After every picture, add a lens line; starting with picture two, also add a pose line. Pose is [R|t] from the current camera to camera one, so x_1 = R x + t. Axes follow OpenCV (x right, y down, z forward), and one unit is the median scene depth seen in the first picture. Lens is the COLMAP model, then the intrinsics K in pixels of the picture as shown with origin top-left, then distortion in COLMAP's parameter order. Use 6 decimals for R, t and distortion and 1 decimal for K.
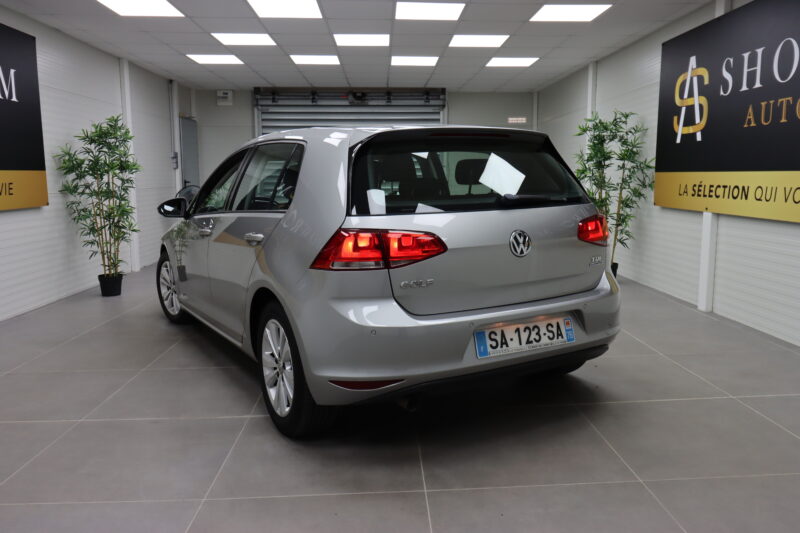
lens RADIAL K [[636.9, 0, 406.5], [0, 636.9, 250.9], [0, 0, 1]] dist [0.015371, -0.011759]
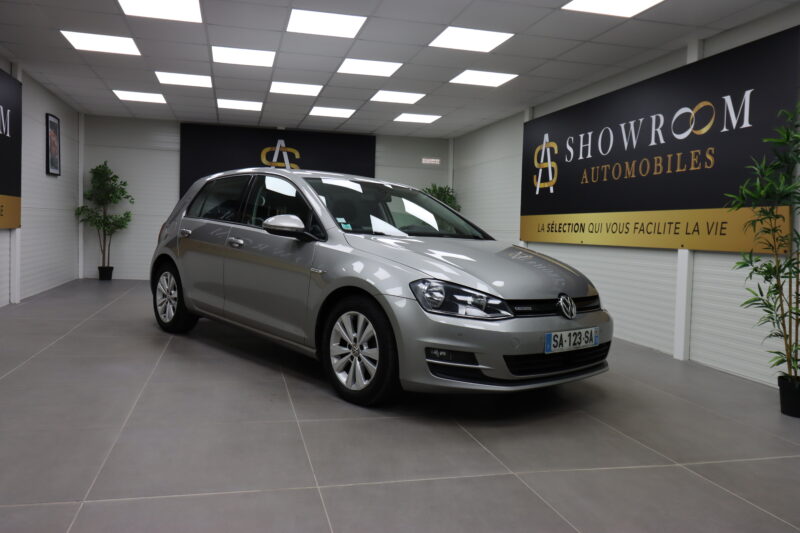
lens RADIAL K [[636.9, 0, 405.2], [0, 636.9, 265.5], [0, 0, 1]] dist [0.015371, -0.011759]
pose [[0.974959, 0.016094, 0.221803, -0.169324], [-0.002137, 0.998010, -0.063025, 0.078434], [-0.222376, 0.060973, 0.973053, -0.292751]]
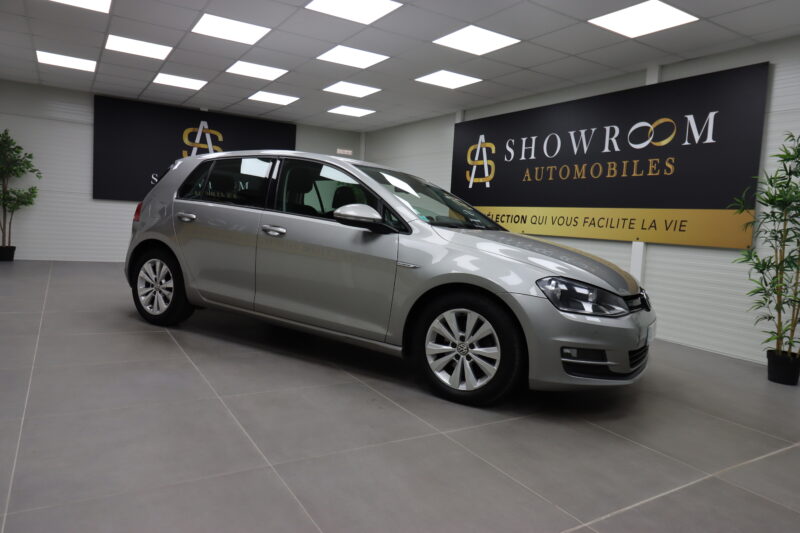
lens RADIAL K [[533.3, 0, 407.7], [0, 533.3, 262.0], [0, 0, 1]] dist [0.008077, -0.005870]
pose [[0.863110, 0.008289, 0.504948, -0.399339], [0.004896, 0.999681, -0.024779, 0.049250], [-0.504992, 0.023859, 0.862794, -0.058607]]
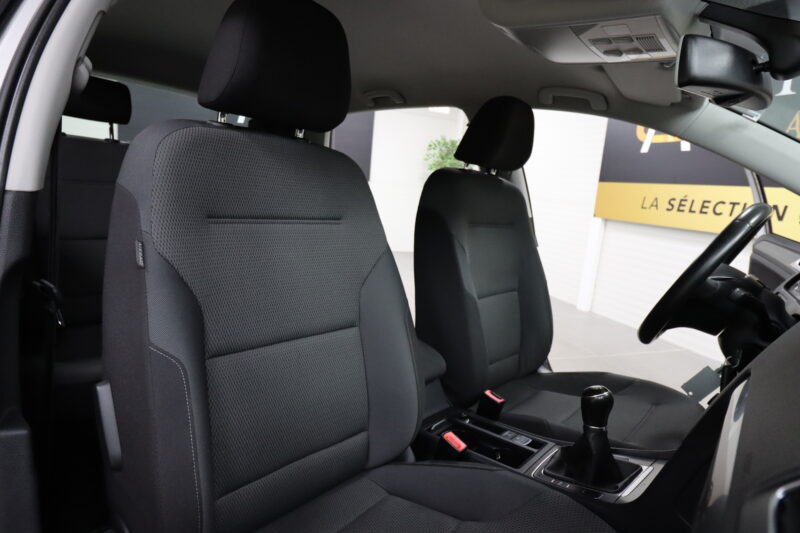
lens RADIAL K [[448.1, 0, 396.5], [0, 448.1, 264.2], [0, 0, 1]] dist [-0.019441, -0.000838]
pose [[0.946035, 0.035556, 0.322108, -0.134439], [-0.056251, 0.996891, 0.055166, -0.022021], [-0.319146, -0.070307, 0.945094, 0.521658]]
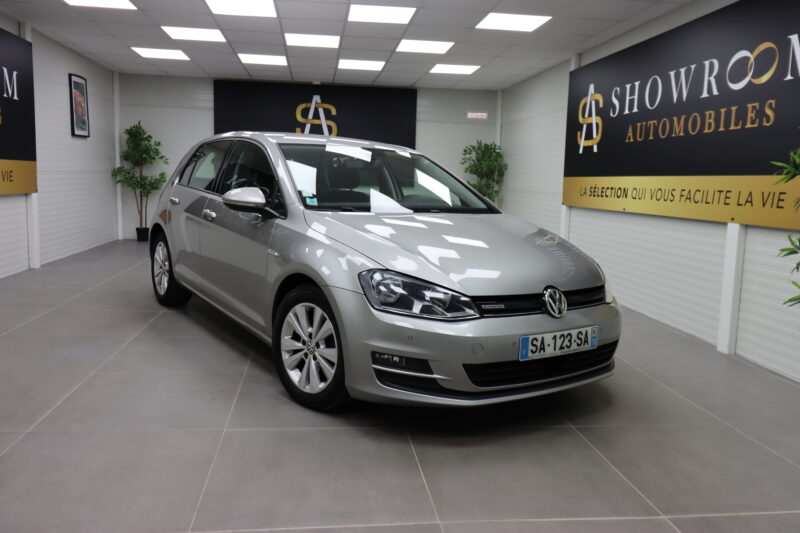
lens RADIAL K [[636.9, 0, 401.7], [0, 636.9, 264.4], [0, 0, 1]] dist [0.015371, -0.011759]
pose [[0.995286, 0.015008, 0.095819, -0.036326], [-0.016110, 0.999813, 0.010744, 0.041050], [-0.095640, -0.012237, 0.995341, -0.212341]]
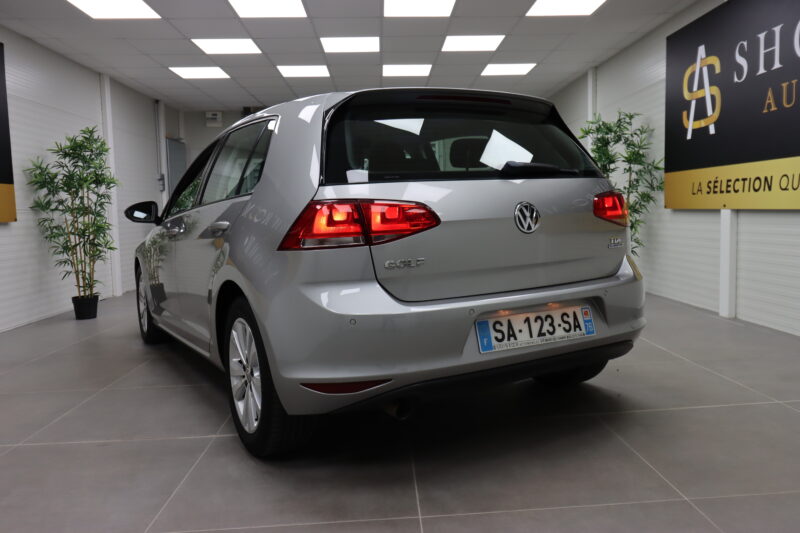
lens RADIAL K [[636.9, 0, 405.5], [0, 636.9, 250.5], [0, 0, 1]] dist [0.015371, -0.011759]
pose [[0.999770, -0.021441, -0.001004, 0.008675], [0.021358, 0.998373, -0.052874, 0.036984], [0.002136, 0.052841, 0.998601, 0.079749]]
